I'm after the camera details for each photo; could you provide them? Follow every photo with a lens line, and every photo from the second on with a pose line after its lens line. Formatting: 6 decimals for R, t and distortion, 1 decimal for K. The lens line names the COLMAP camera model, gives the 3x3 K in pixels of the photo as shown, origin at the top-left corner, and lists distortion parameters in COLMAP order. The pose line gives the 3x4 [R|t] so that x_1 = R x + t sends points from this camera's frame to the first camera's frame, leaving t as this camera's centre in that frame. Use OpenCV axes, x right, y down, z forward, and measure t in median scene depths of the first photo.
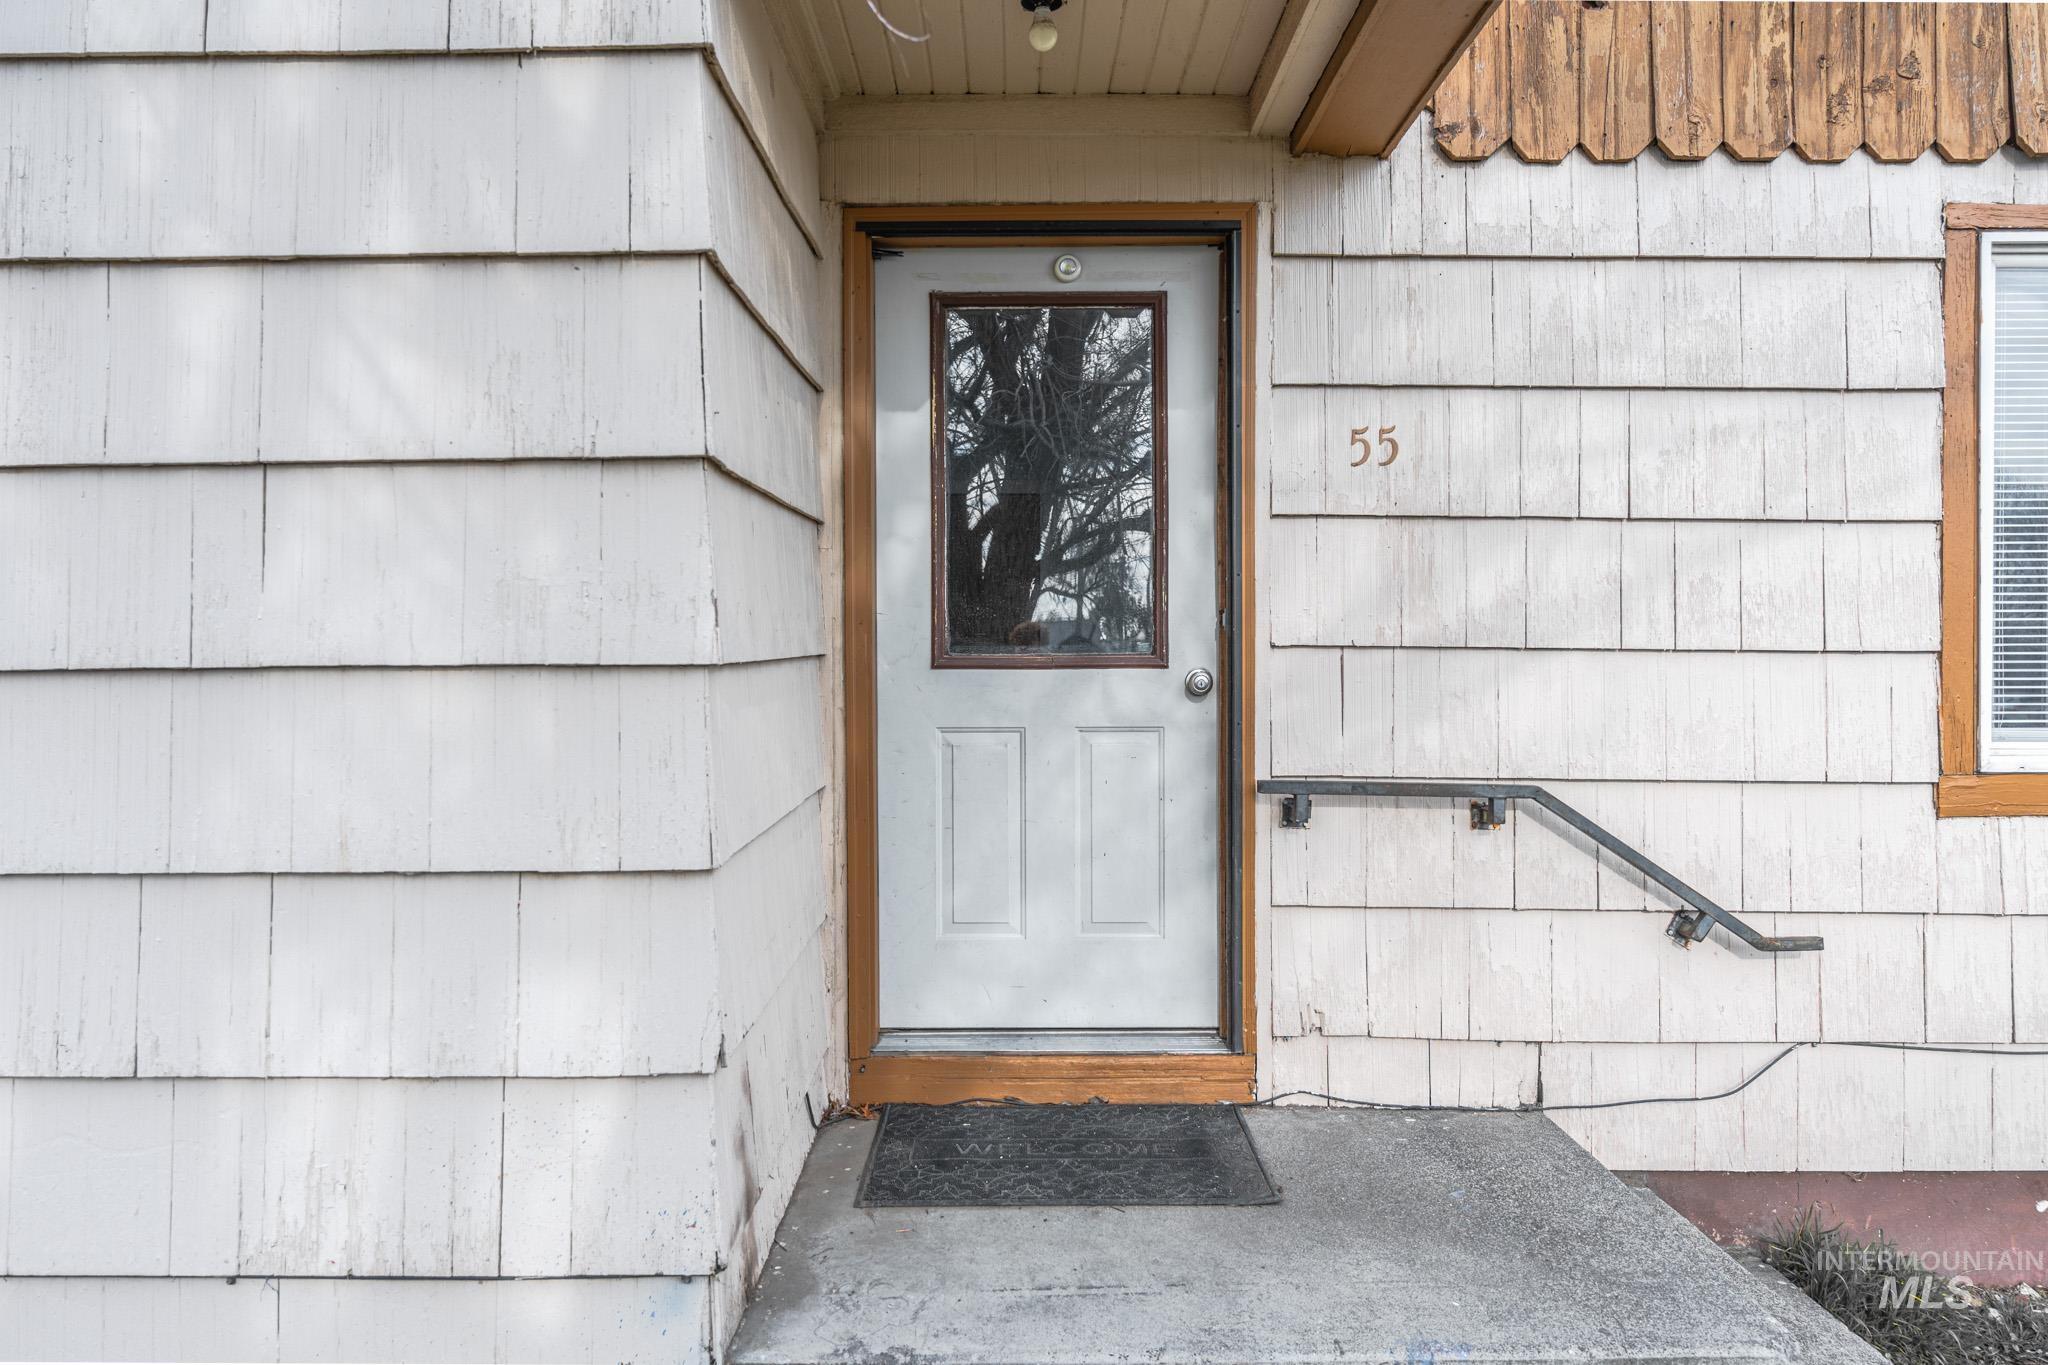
lens RADIAL K [[1361.9, 0, 1028.3], [0, 1361.9, 680.6], [0, 0, 1]] dist [-0.011353, 0.004445]
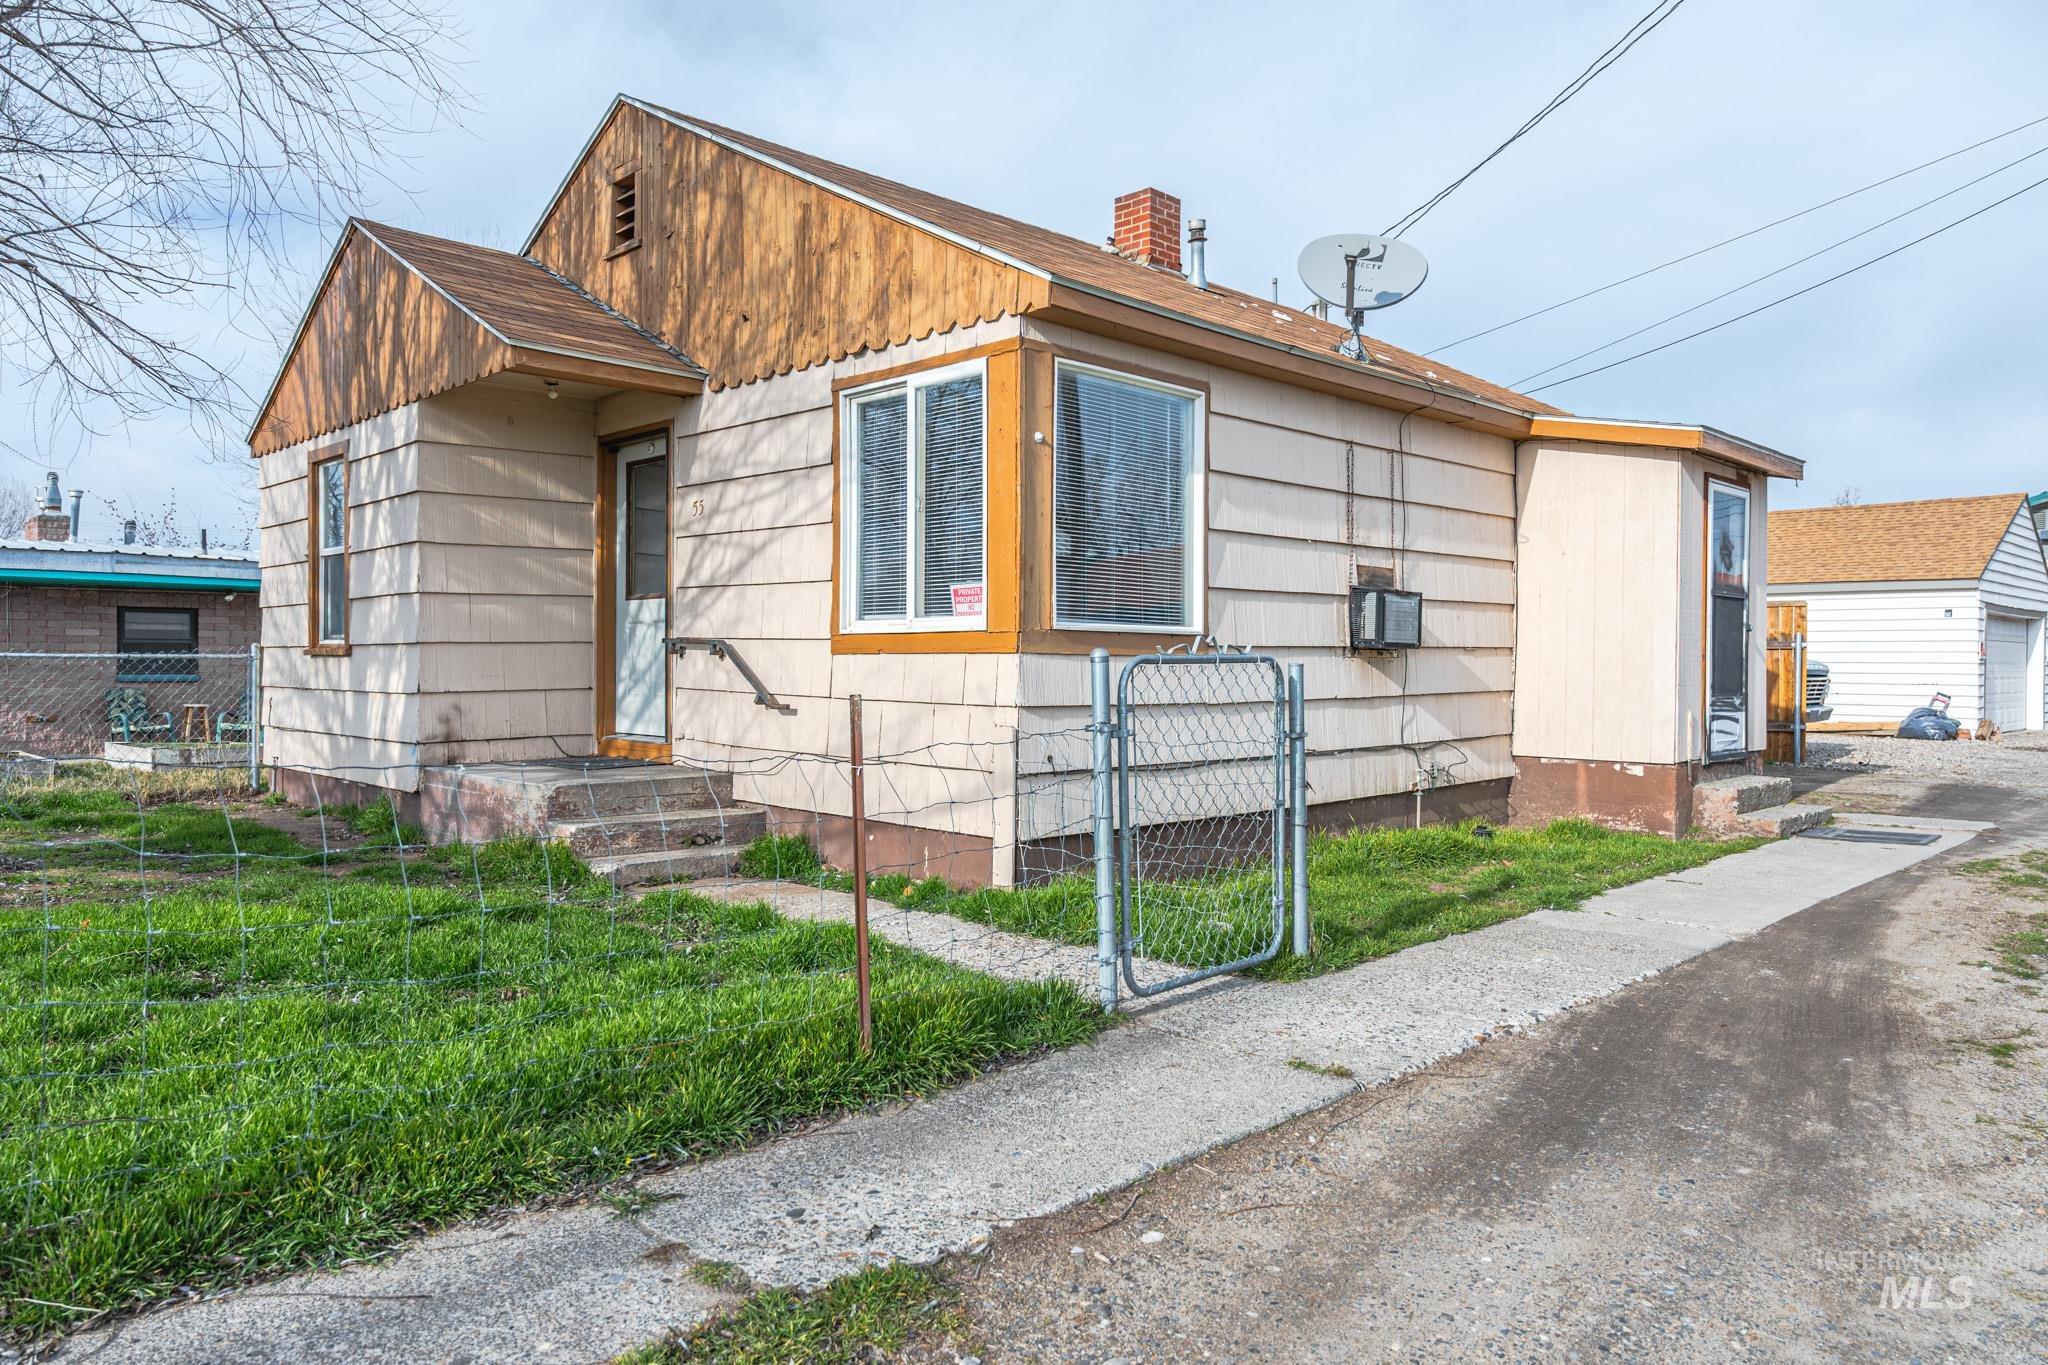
lens RADIAL K [[1361.9, 0, 1024.2], [0, 1361.9, 667.1], [0, 0, 1]] dist [-0.011353, 0.004445]
pose [[0.698889, 0.009817, -0.715163, 2.494197], [-0.024698, 0.999641, -0.010414, 0.137067], [0.714804, 0.024941, 0.698880, -0.332146]]
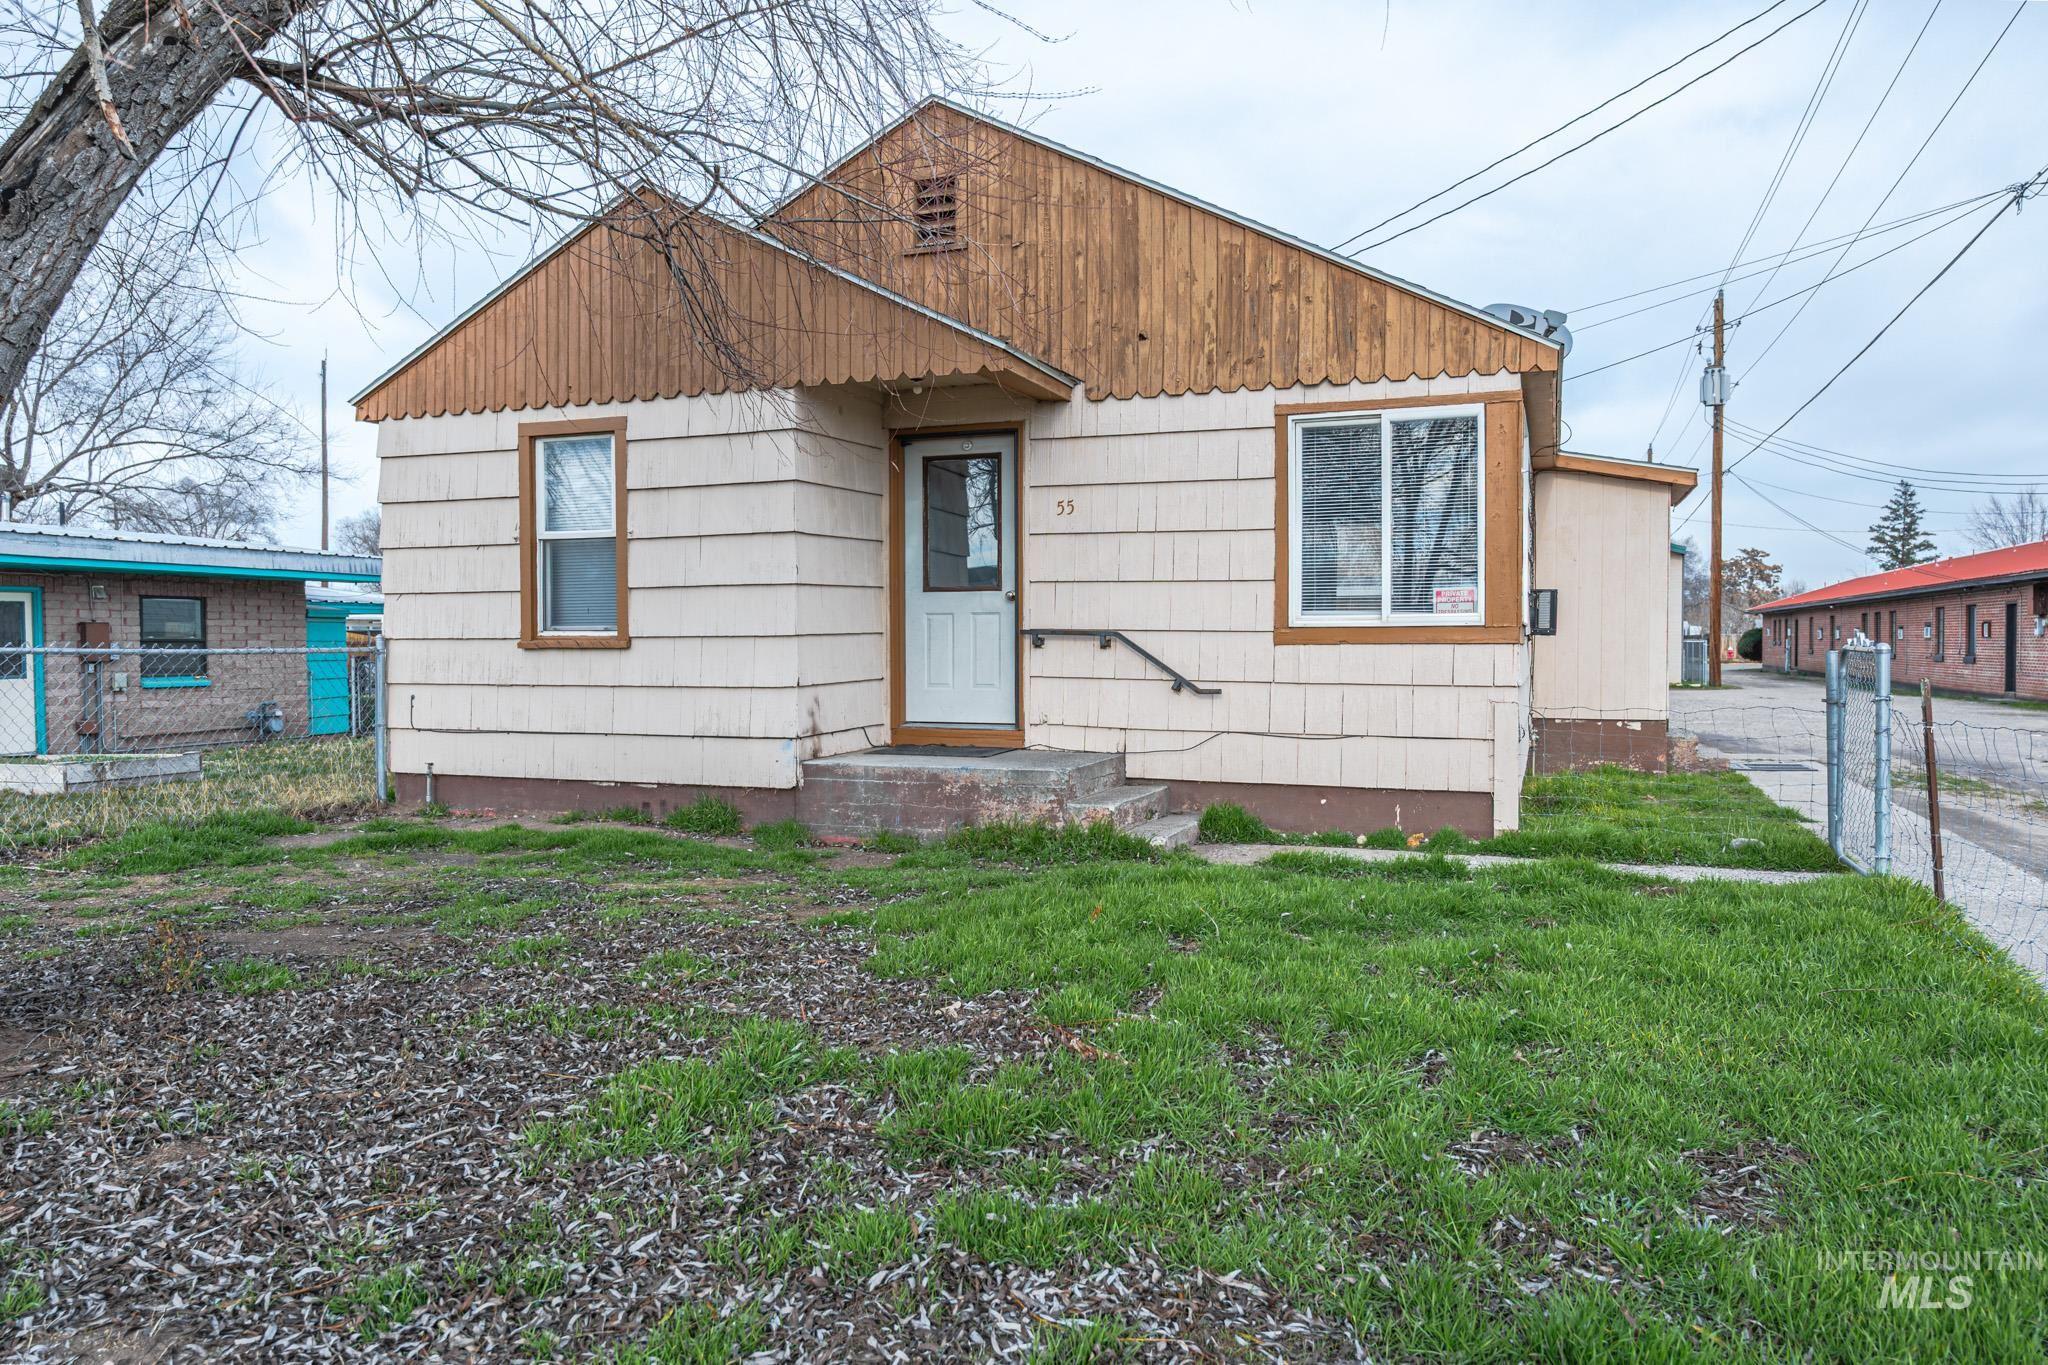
lens RADIAL K [[1361.9, 0, 1034.5], [0, 1361.9, 679.2], [0, 0, 1]] dist [-0.011353, 0.004445]
pose [[0.934360, 0.011085, -0.356157, 1.164796], [-0.009645, 0.999937, 0.005818, 0.154801], [0.356199, -0.002001, 0.934408, -1.558707]]
